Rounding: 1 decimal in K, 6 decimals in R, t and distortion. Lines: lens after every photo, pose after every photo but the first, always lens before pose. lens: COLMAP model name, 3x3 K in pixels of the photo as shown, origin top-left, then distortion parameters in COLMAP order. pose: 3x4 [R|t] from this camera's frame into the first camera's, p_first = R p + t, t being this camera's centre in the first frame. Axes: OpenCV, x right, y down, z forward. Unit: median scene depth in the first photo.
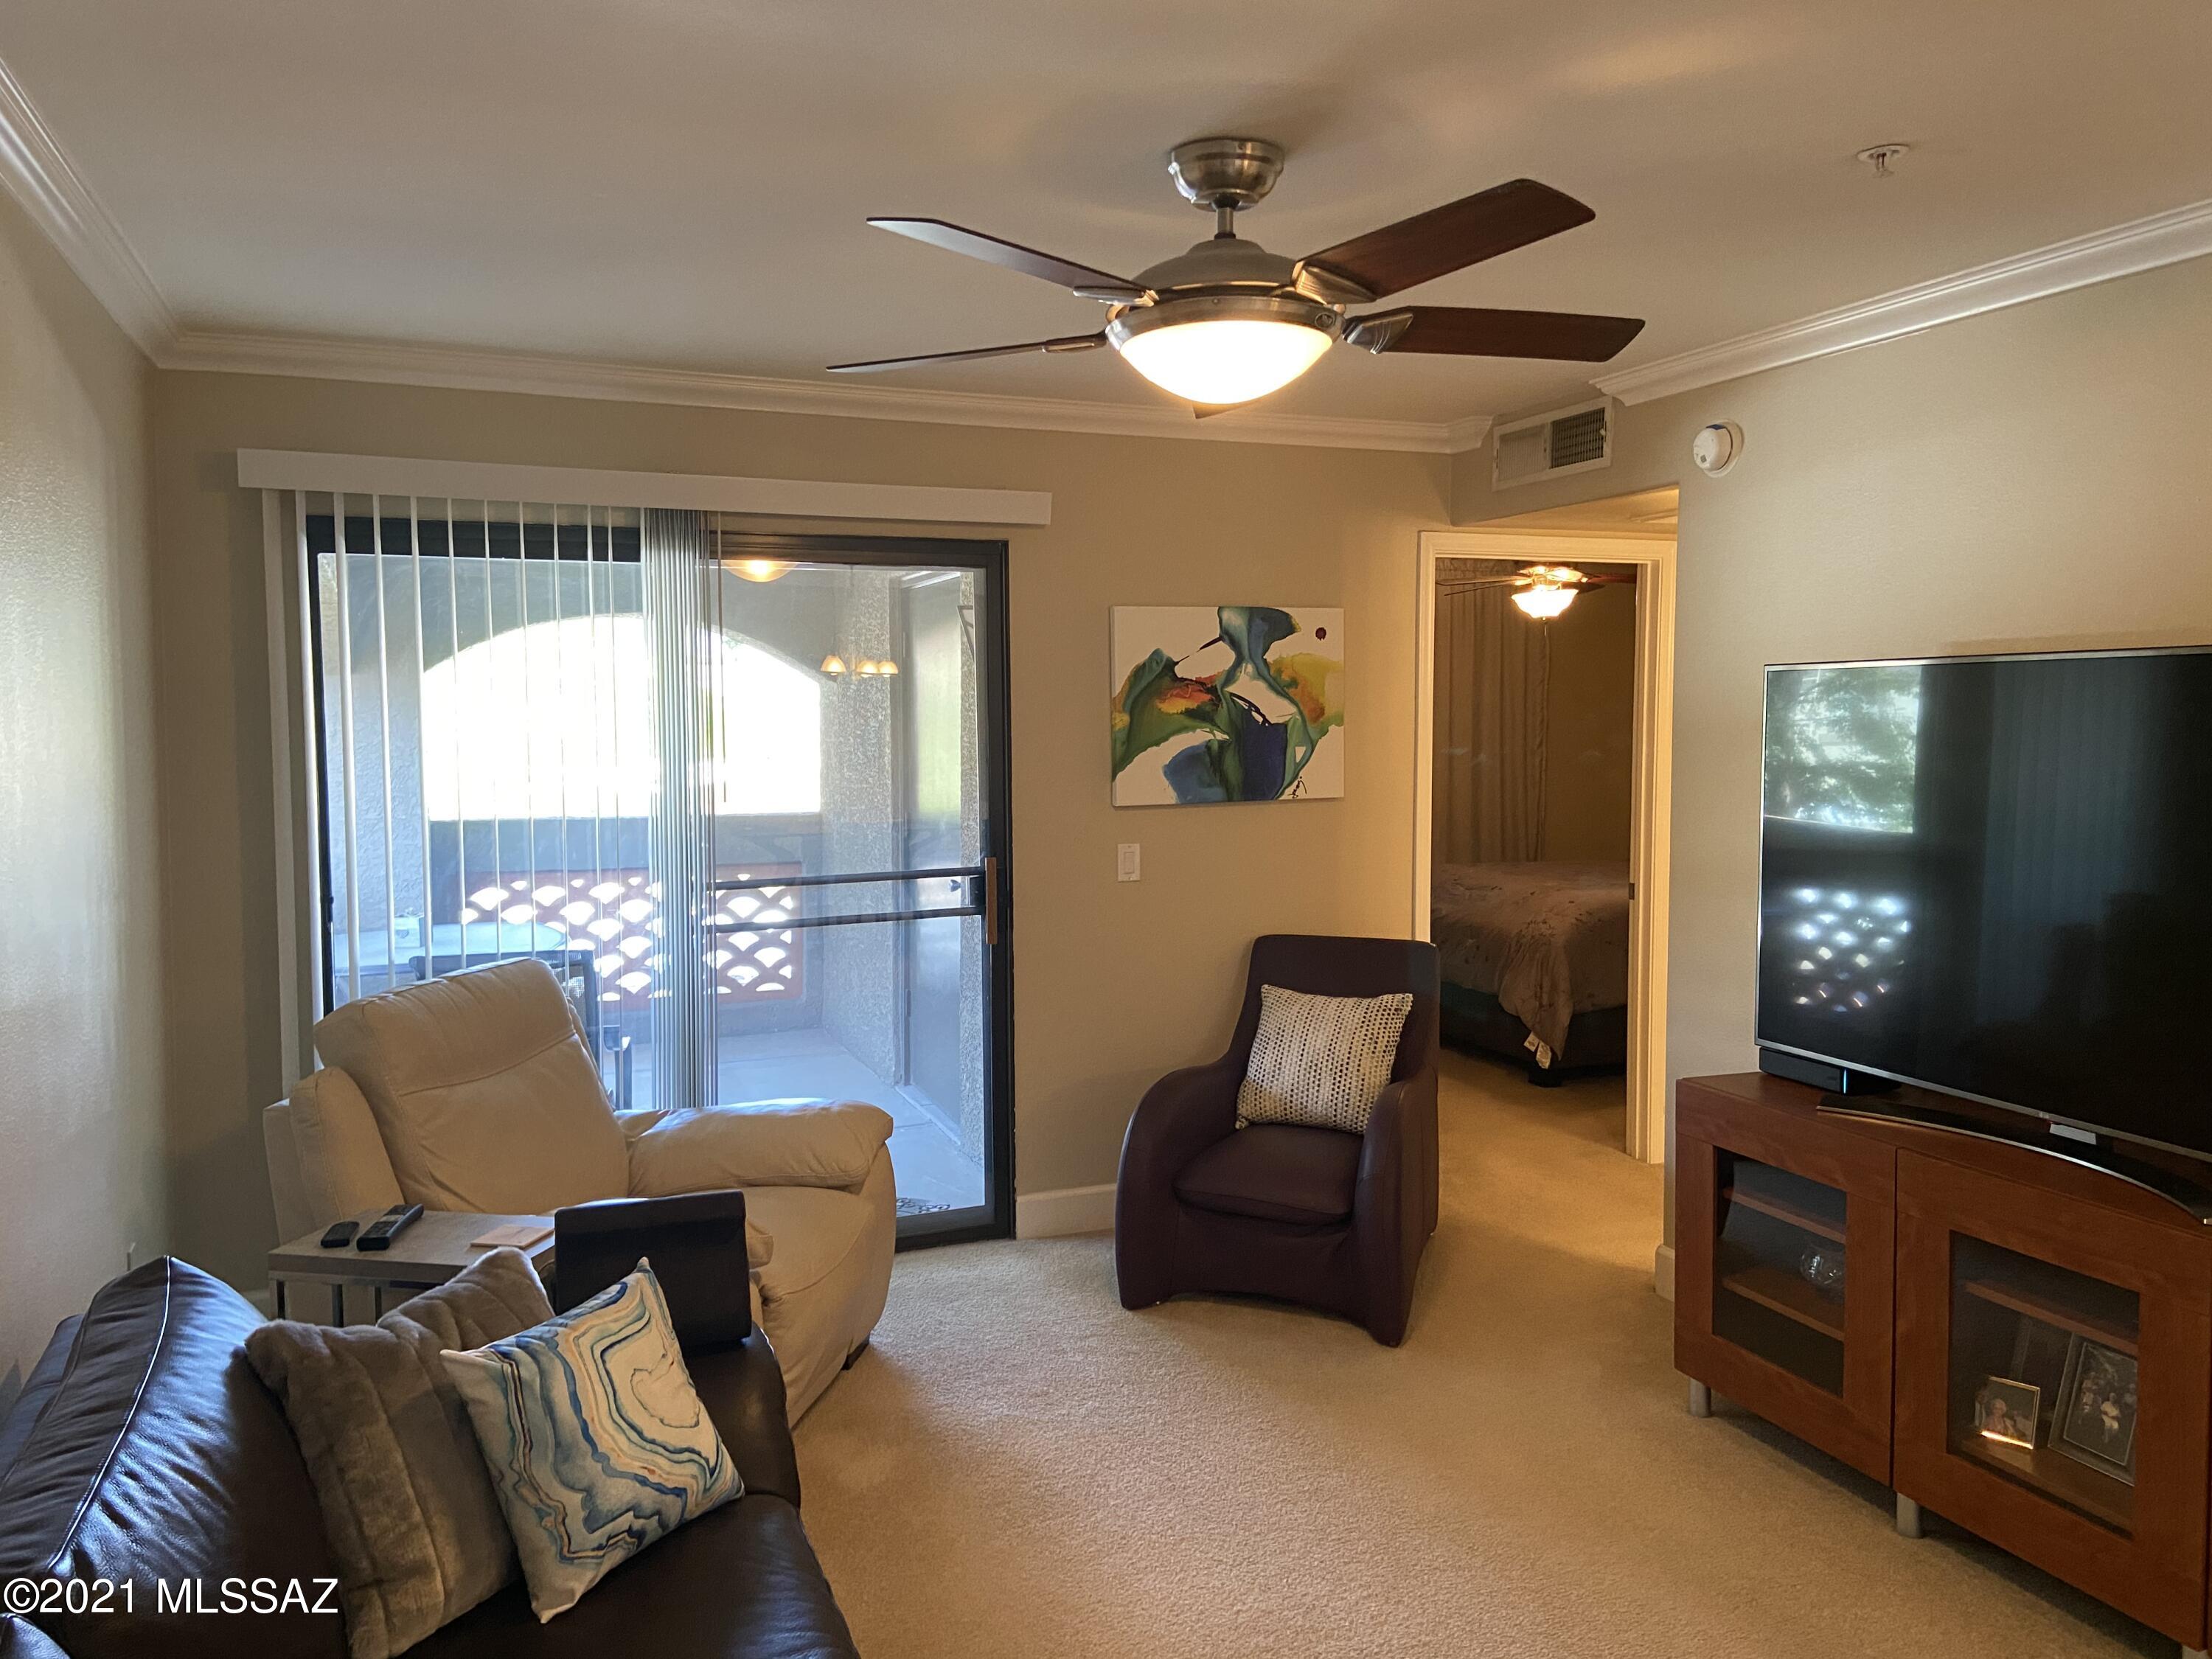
lens RADIAL K [[1679.8, 0, 1106.0], [0, 1679.8, 829.5], [0, 0, 1]] dist [0.109111, -0.135592]
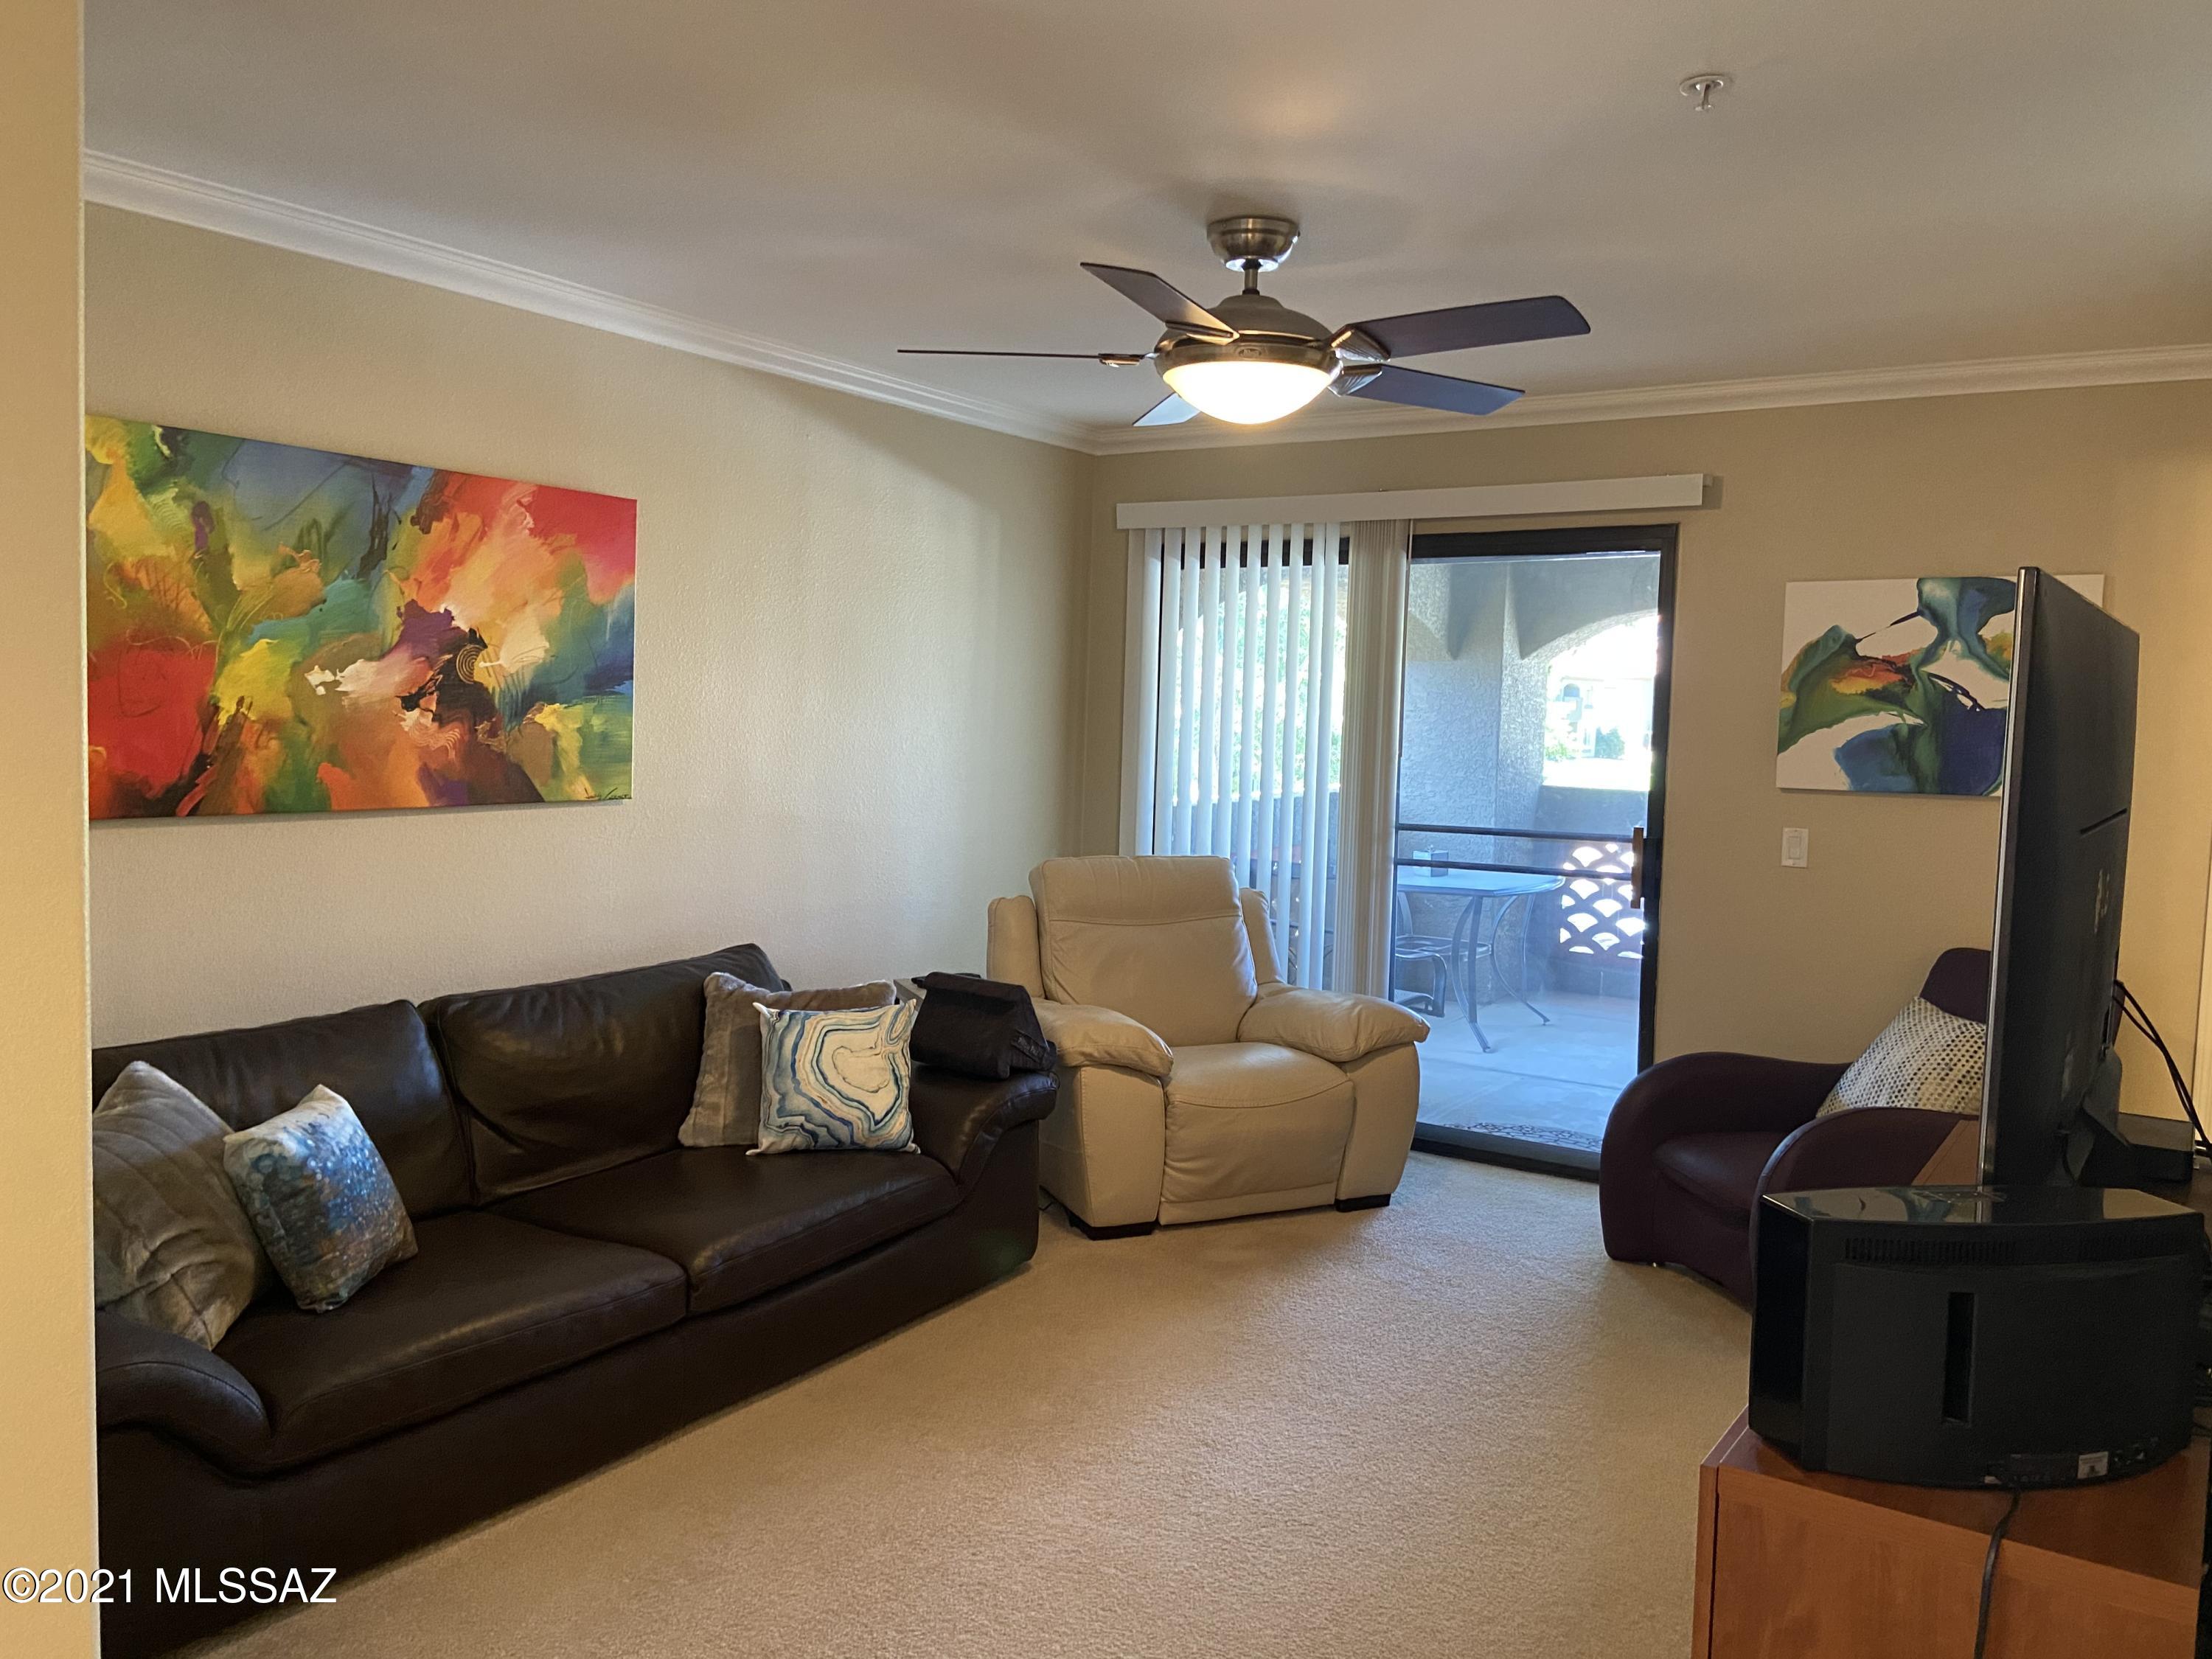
lens RADIAL K [[1618.2, 0, 1106.0], [0, 1618.2, 829.5], [0, 0, 1]] dist [0.096983, 0.000239]
pose [[0.557592, 0.097590, -0.824359, 0.574350], [-0.089454, 0.994347, 0.057207, -0.009101], [0.825281, 0.041844, 0.563170, 0.136745]]
